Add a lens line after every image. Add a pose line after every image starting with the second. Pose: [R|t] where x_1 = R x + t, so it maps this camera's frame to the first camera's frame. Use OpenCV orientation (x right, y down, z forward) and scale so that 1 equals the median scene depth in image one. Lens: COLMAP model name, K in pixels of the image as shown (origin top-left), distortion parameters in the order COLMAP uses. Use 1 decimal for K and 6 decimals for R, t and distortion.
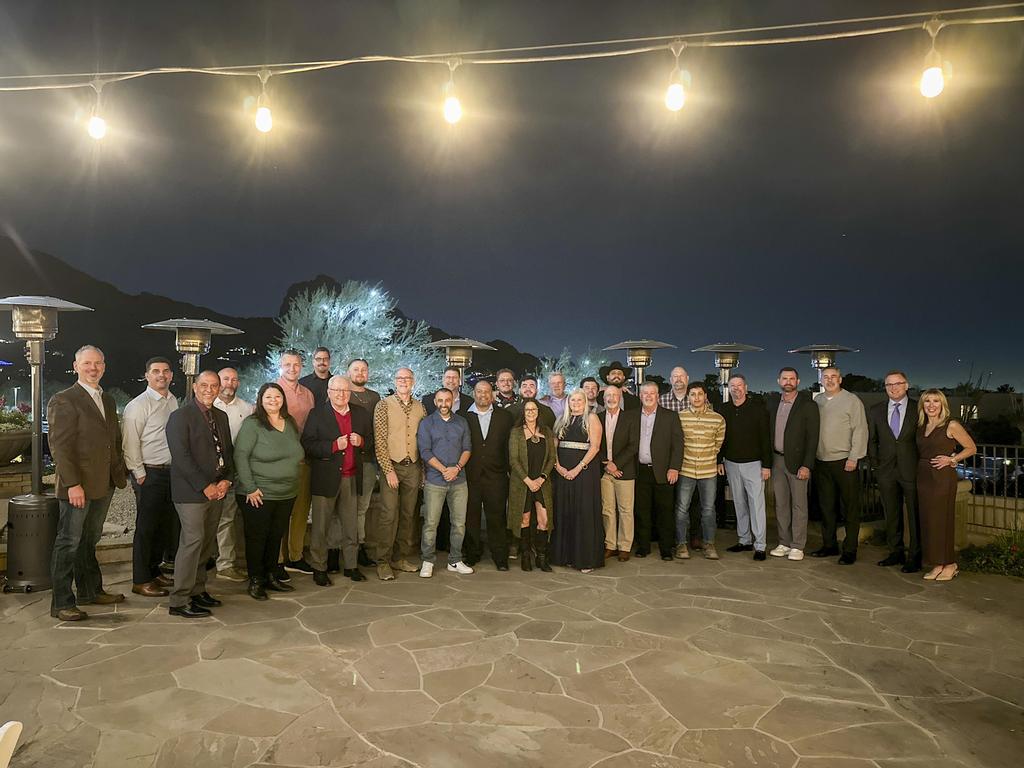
lens RADIAL K [[753.0, 0, 511.0], [0, 753.0, 361.5], [0, 0, 1]] dist [0.073885, -0.104317]
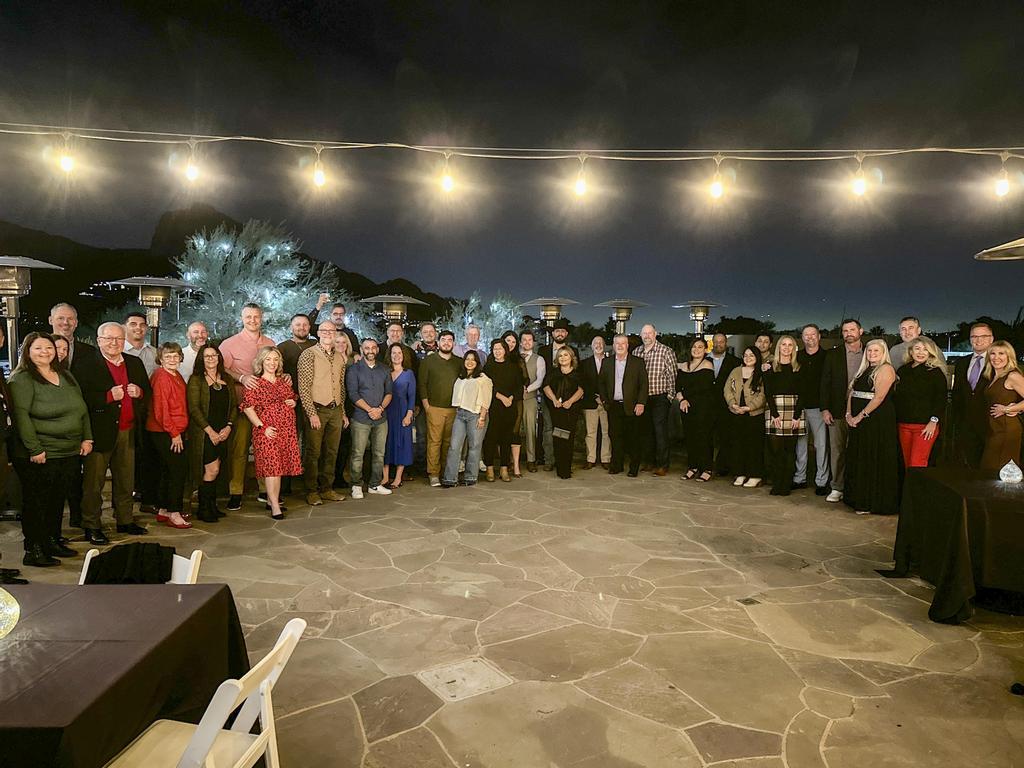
lens RADIAL K [[757.3, 0, 539.9], [0, 757.3, 379.8], [0, 0, 1]] dist [0.089102, -0.106095]
pose [[0.986999, -0.009073, 0.160471, -0.053325], [-0.007186, 0.994916, 0.100453, -0.027135], [-0.160566, -0.100301, 0.981916, -0.245934]]
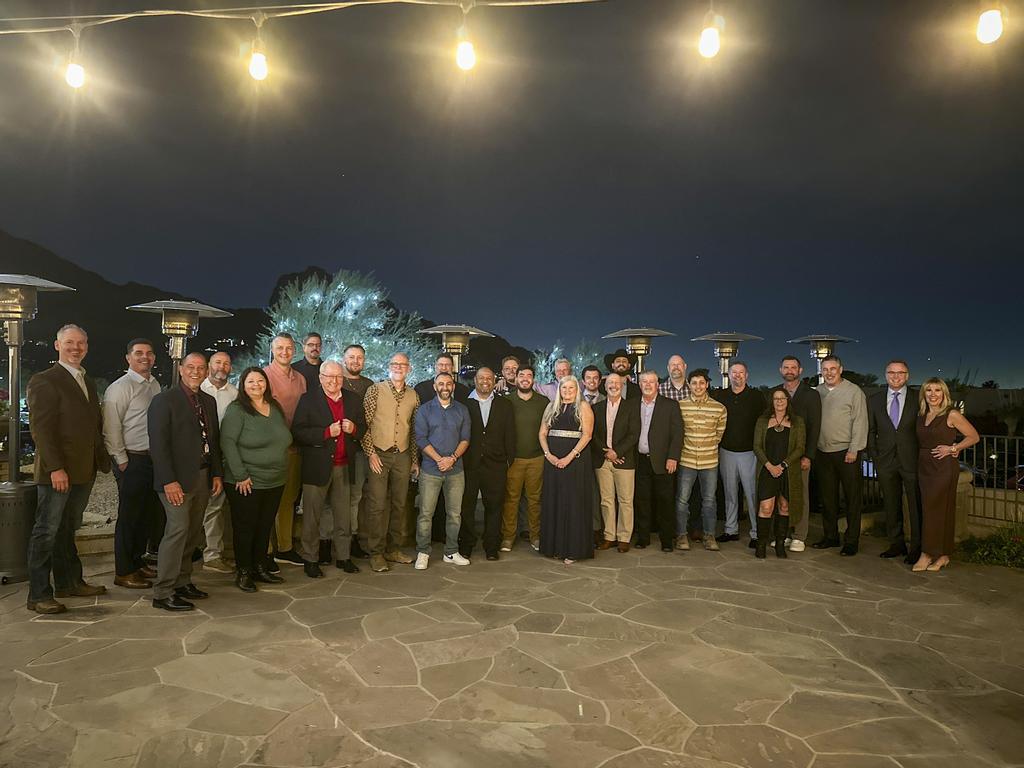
lens RADIAL K [[754.8, 0, 522.2], [0, 754.8, 354.5], [0, 0, 1]] dist [0.071646, -0.098063]
pose [[0.999650, 0.007046, 0.025517, -0.010941], [-0.007046, 0.999975, -0.000123, 0.010991], [-0.025517, -0.000057, 0.999674, 0.027996]]
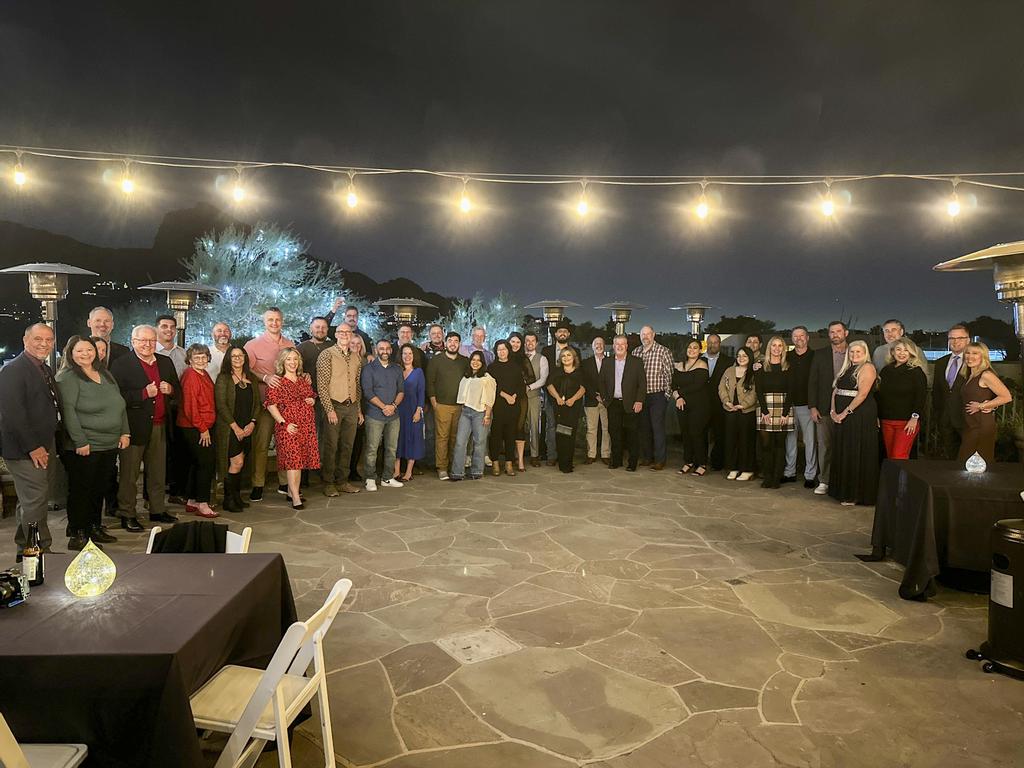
lens RADIAL K [[751.6, 0, 538.9], [0, 751.6, 380.9], [0, 0, 1]] dist [0.079436, -0.105615]
pose [[0.987503, -0.009300, 0.157327, -0.068606], [-0.007107, 0.994614, 0.103407, -0.034133], [-0.157442, -0.103233, 0.982118, -0.313136]]
